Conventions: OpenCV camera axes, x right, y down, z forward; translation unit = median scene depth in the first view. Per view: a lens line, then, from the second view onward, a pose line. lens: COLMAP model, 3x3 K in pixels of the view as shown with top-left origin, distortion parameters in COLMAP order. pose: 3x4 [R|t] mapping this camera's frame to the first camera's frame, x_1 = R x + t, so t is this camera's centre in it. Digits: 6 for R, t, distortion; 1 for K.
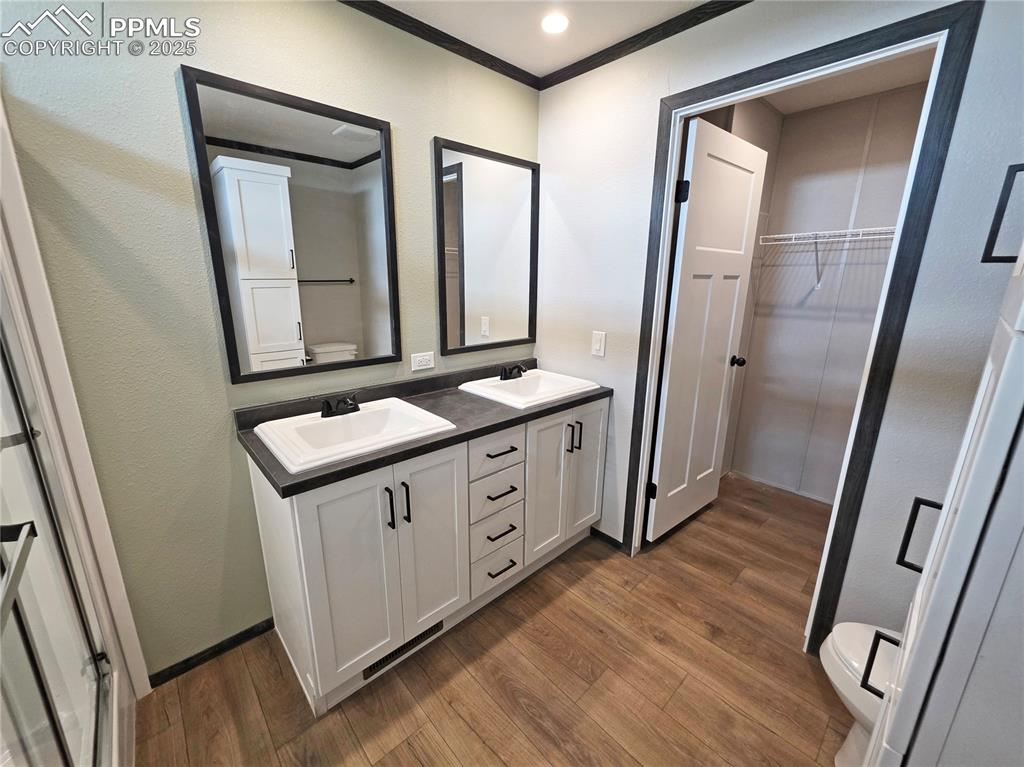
lens RADIAL K [[411.7, 0, 506.1], [0, 411.7, 388.5], [0, 0, 1]] dist [-0.001011, -0.000105]
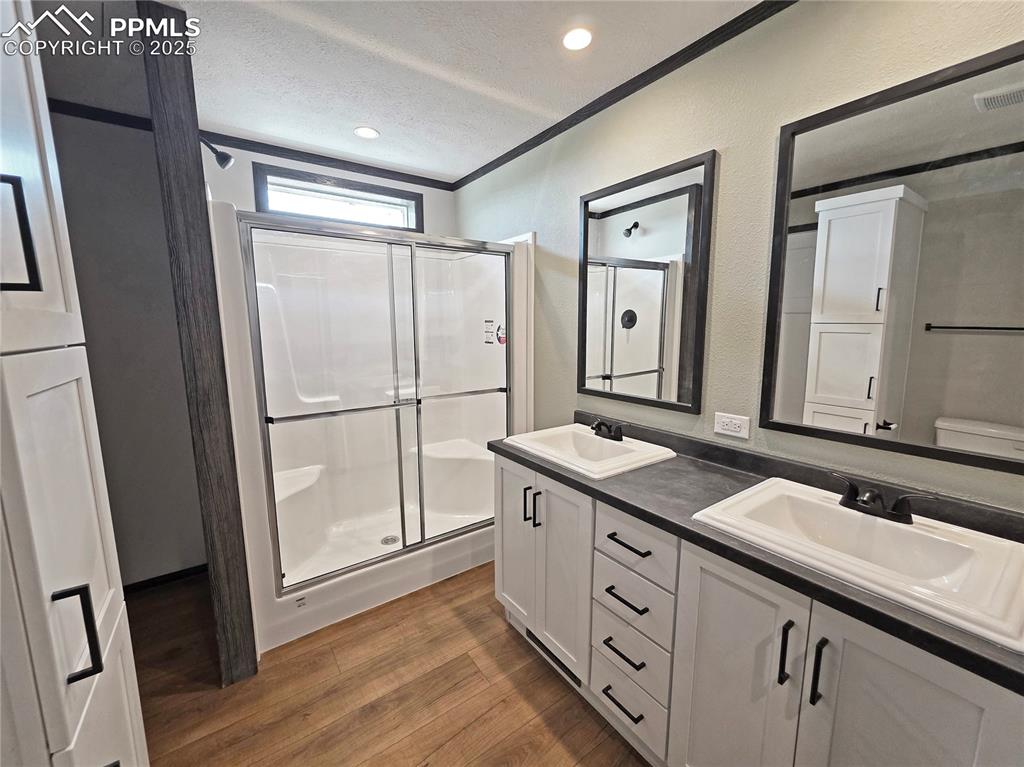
lens RADIAL K [[411.7, 0, 506.1], [0, 411.7, 388.5], [0, 0, 1]] dist [-0.001011, -0.000105]
pose [[-0.134880, 0.144337, -0.980293, 0.681765], [-0.251245, 0.952019, 0.174743, -0.182230], [0.958480, 0.269863, -0.092145, 0.739536]]
